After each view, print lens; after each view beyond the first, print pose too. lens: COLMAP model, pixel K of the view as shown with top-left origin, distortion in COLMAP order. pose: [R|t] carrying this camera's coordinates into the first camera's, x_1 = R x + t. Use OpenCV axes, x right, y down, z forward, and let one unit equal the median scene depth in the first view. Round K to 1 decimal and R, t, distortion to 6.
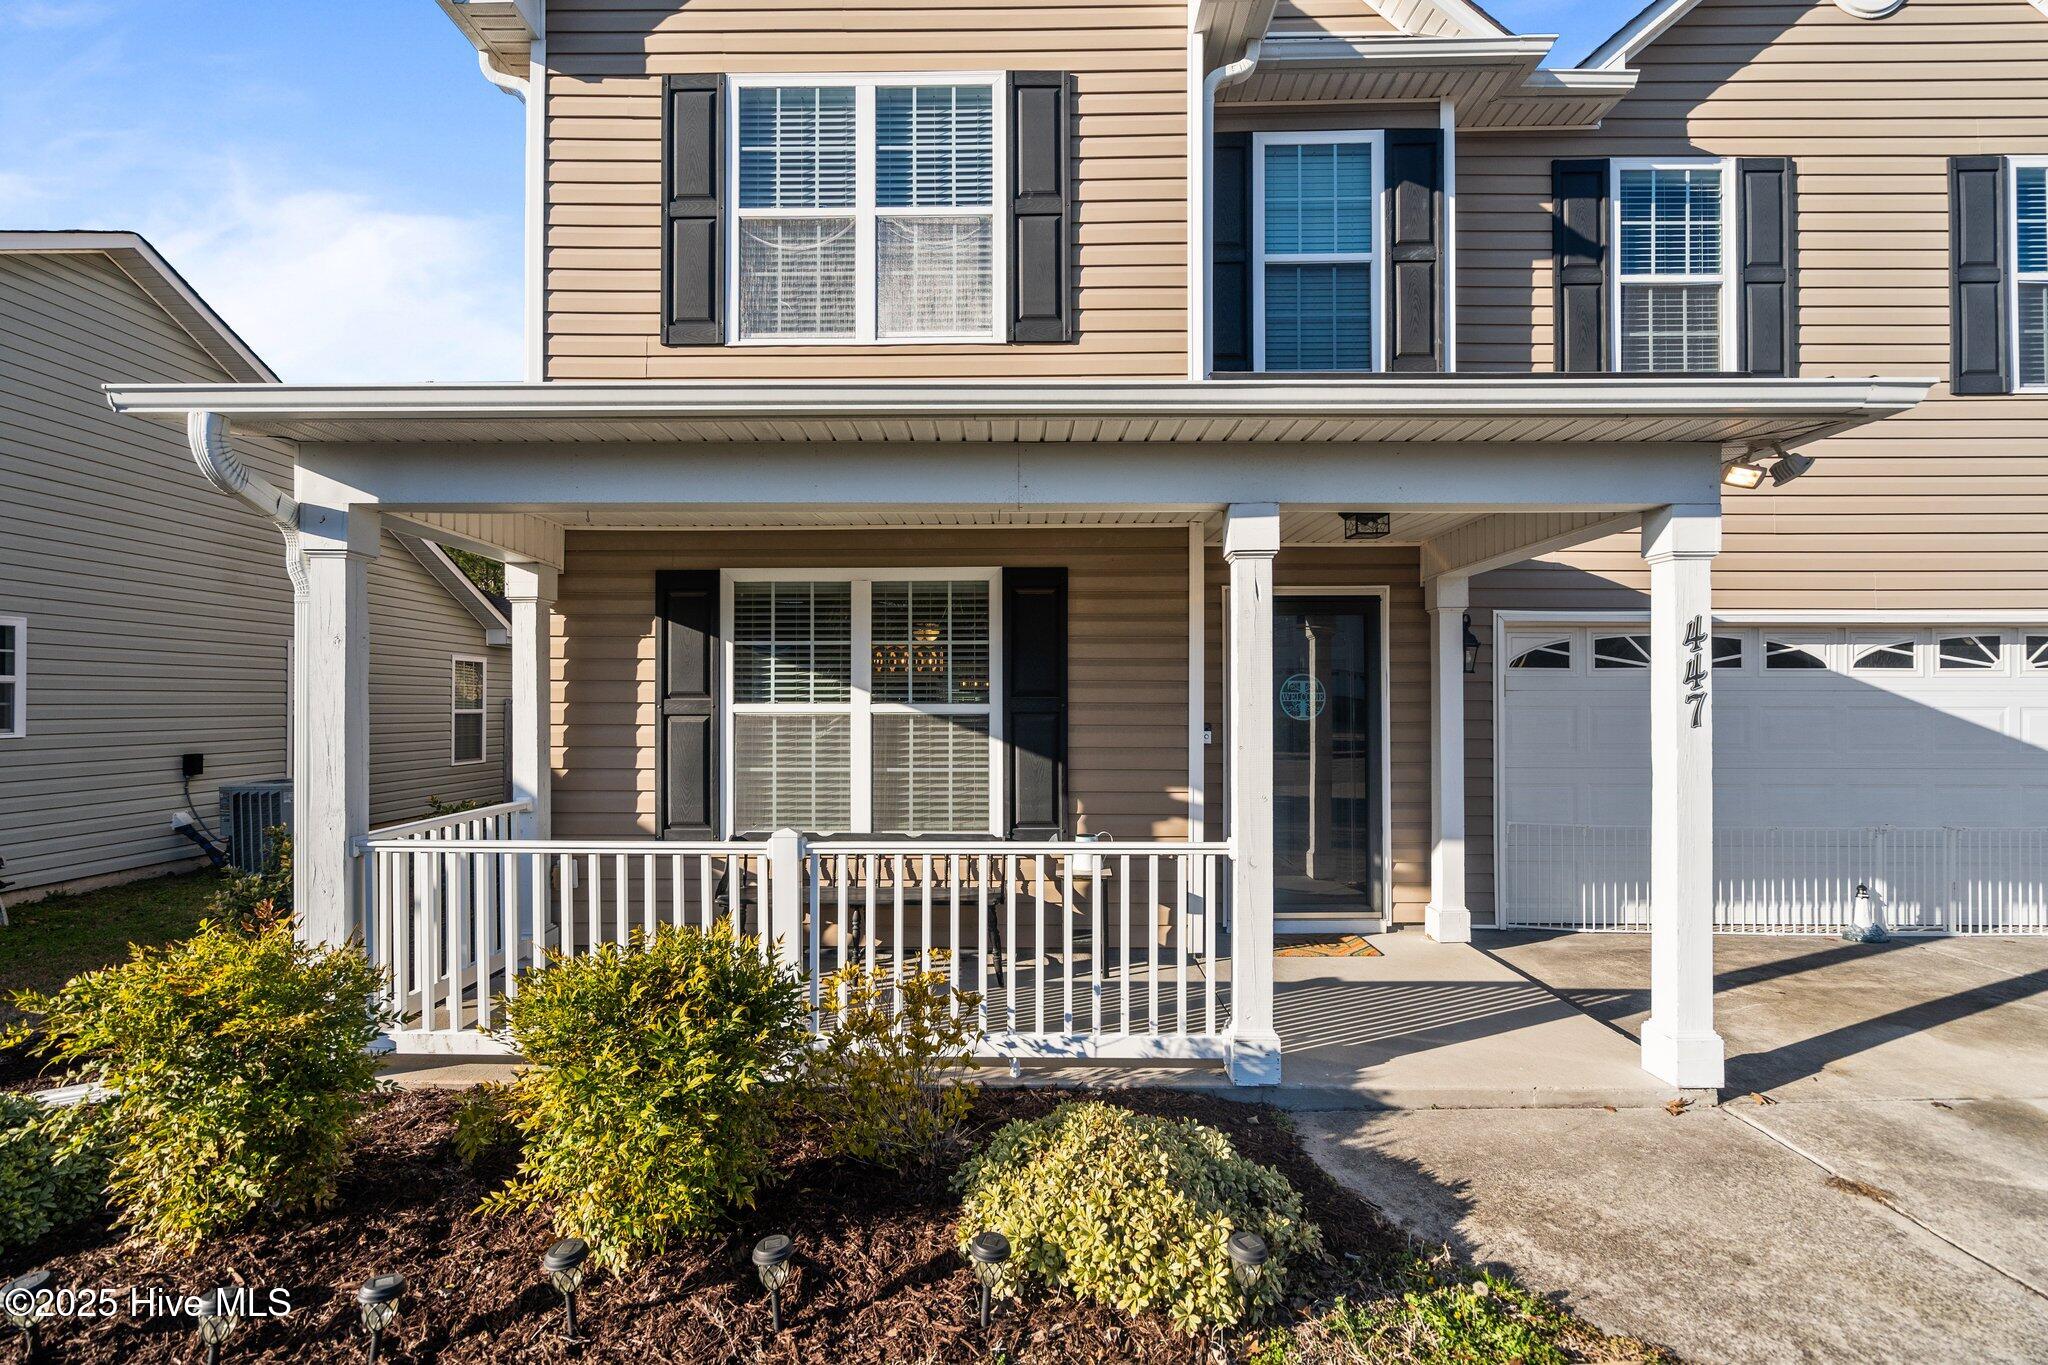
lens RADIAL K [[924.1, 0, 1016.8], [0, 924.1, 693.2], [0, 0, 1]] dist [-0.002384, 0.000708]
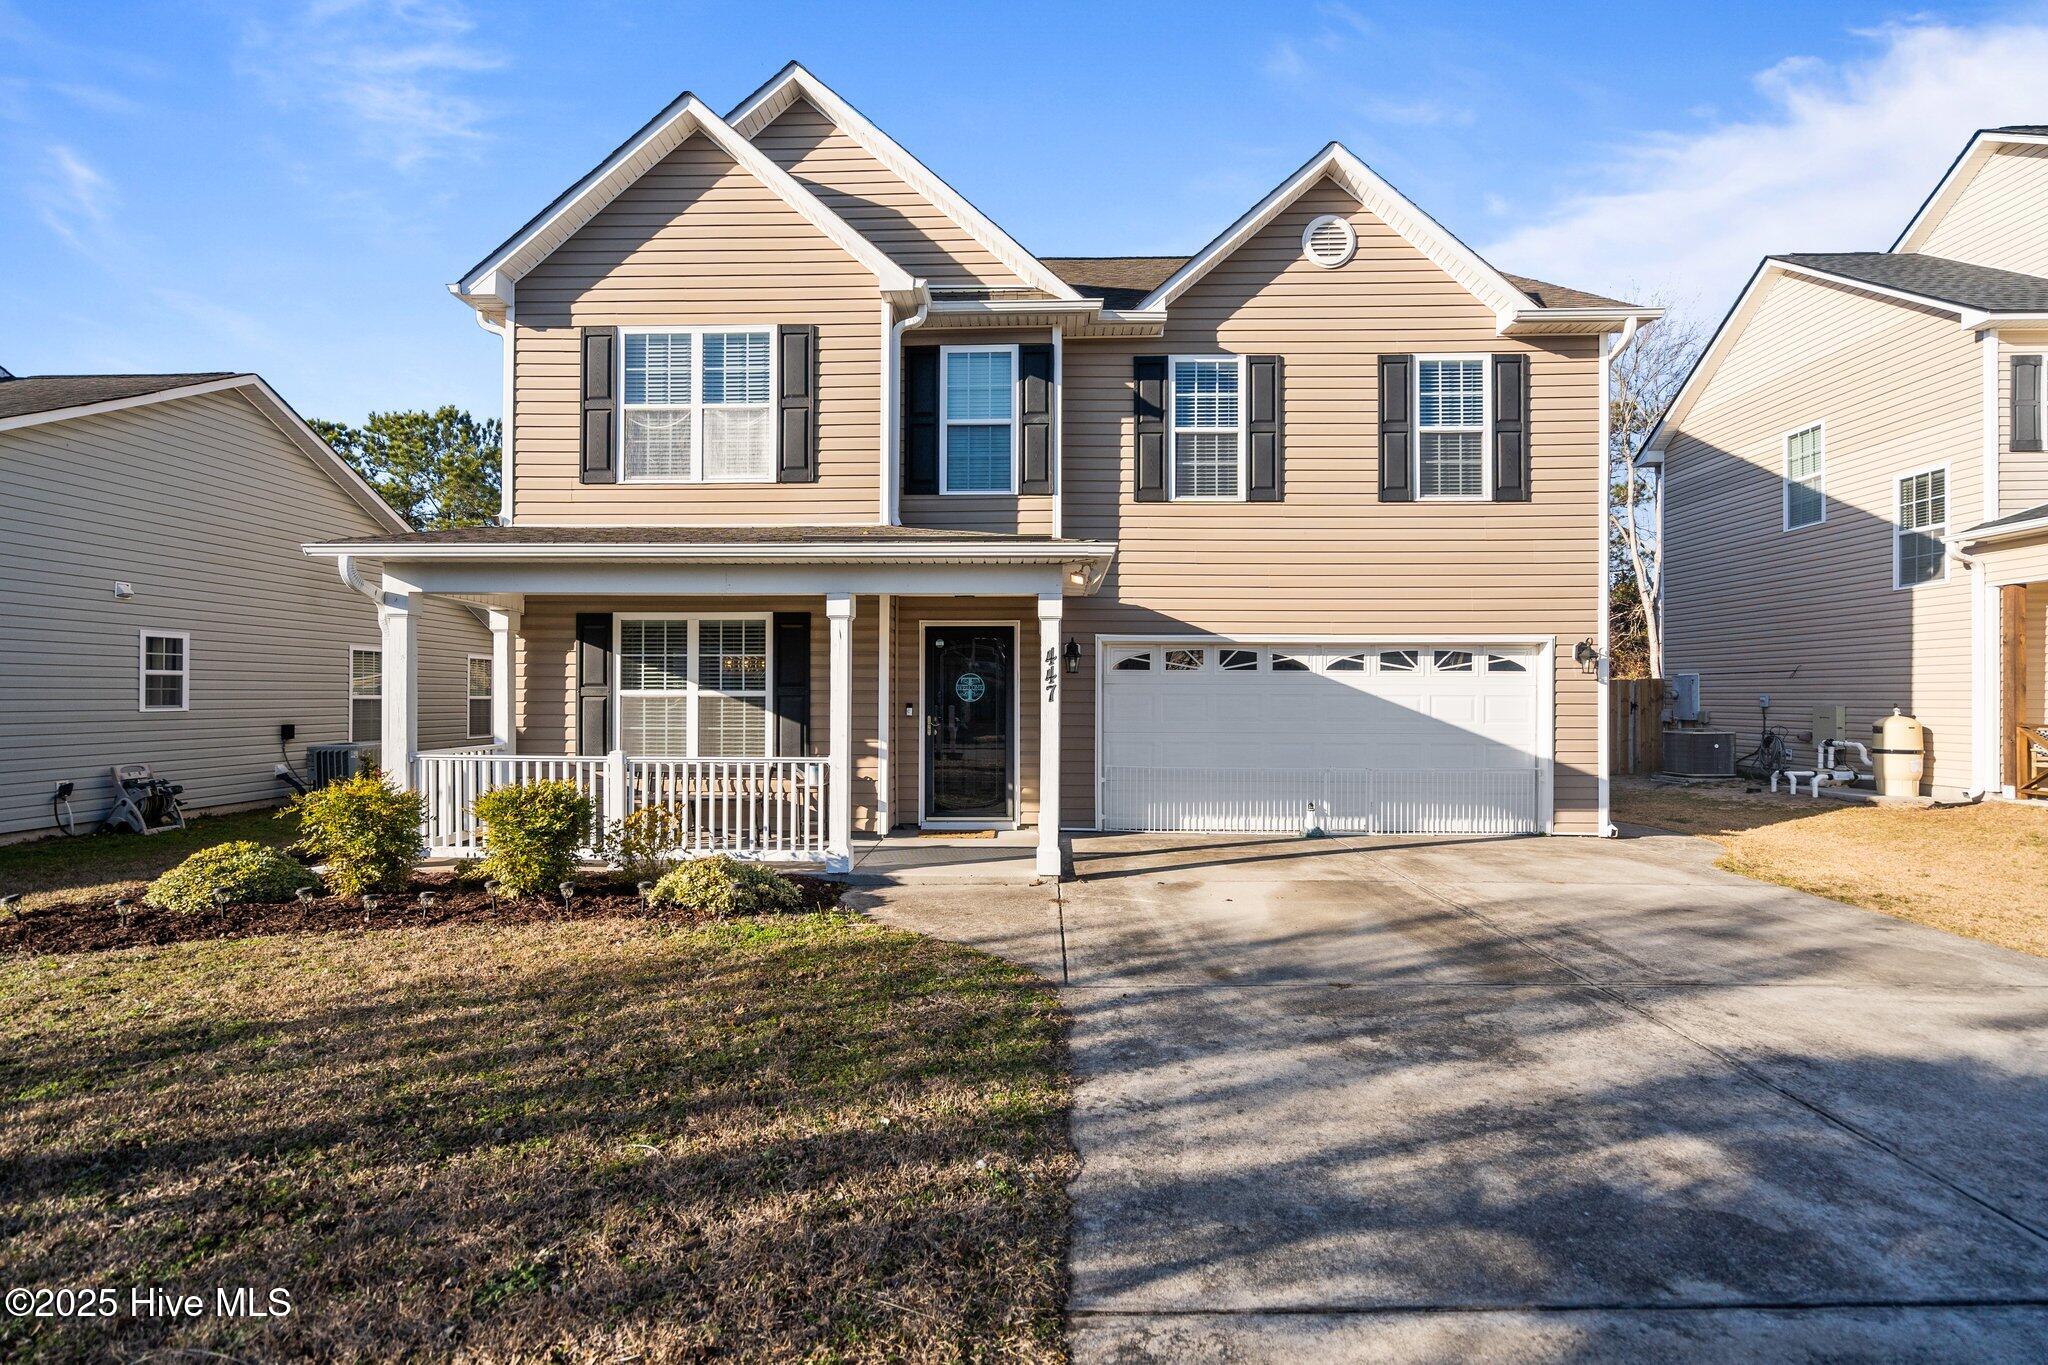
lens RADIAL K [[925.1, 0, 1015.7], [0, 925.1, 687.5], [0, 0, 1]] dist [-0.003318, 0.000805]
pose [[0.999790, 0.003606, -0.020196, 0.469197], [-0.003538, 0.999988, 0.003364, -0.001867], [0.020208, -0.003291, 0.999790, -0.719616]]
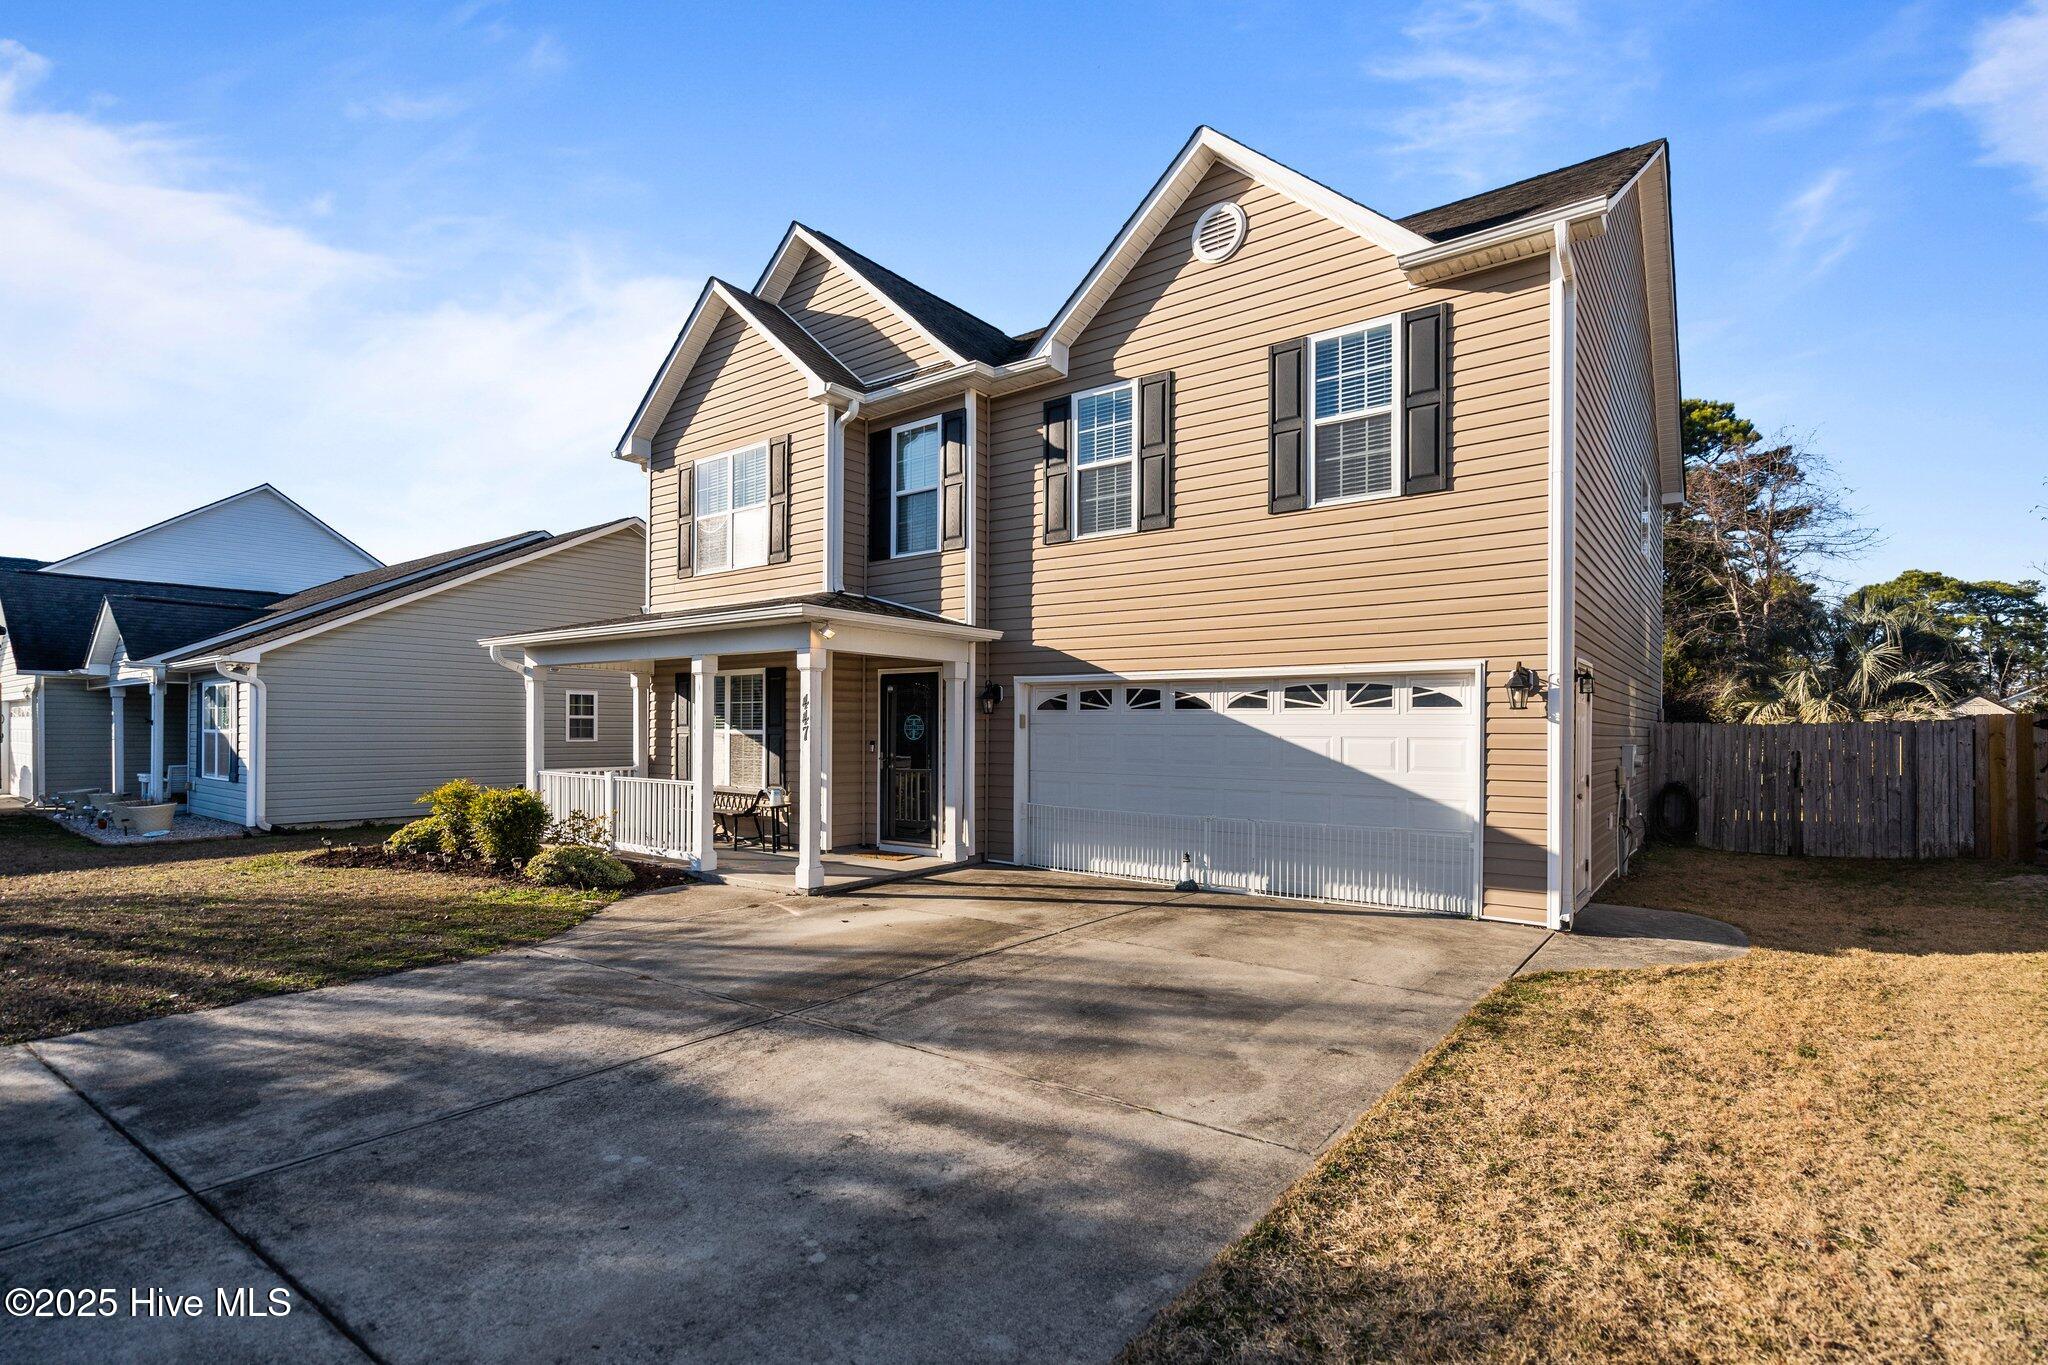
lens RADIAL K [[947.8, 0, 1026.3], [0, 947.8, 724.4], [0, 0, 1]] dist [-0.001296, 0.000683]
pose [[0.806069, 0.002355, -0.591817, 1.789855], [0.000248, 0.999991, 0.004318, -0.010692], [0.591821, -0.003628, 0.806061, -0.442878]]
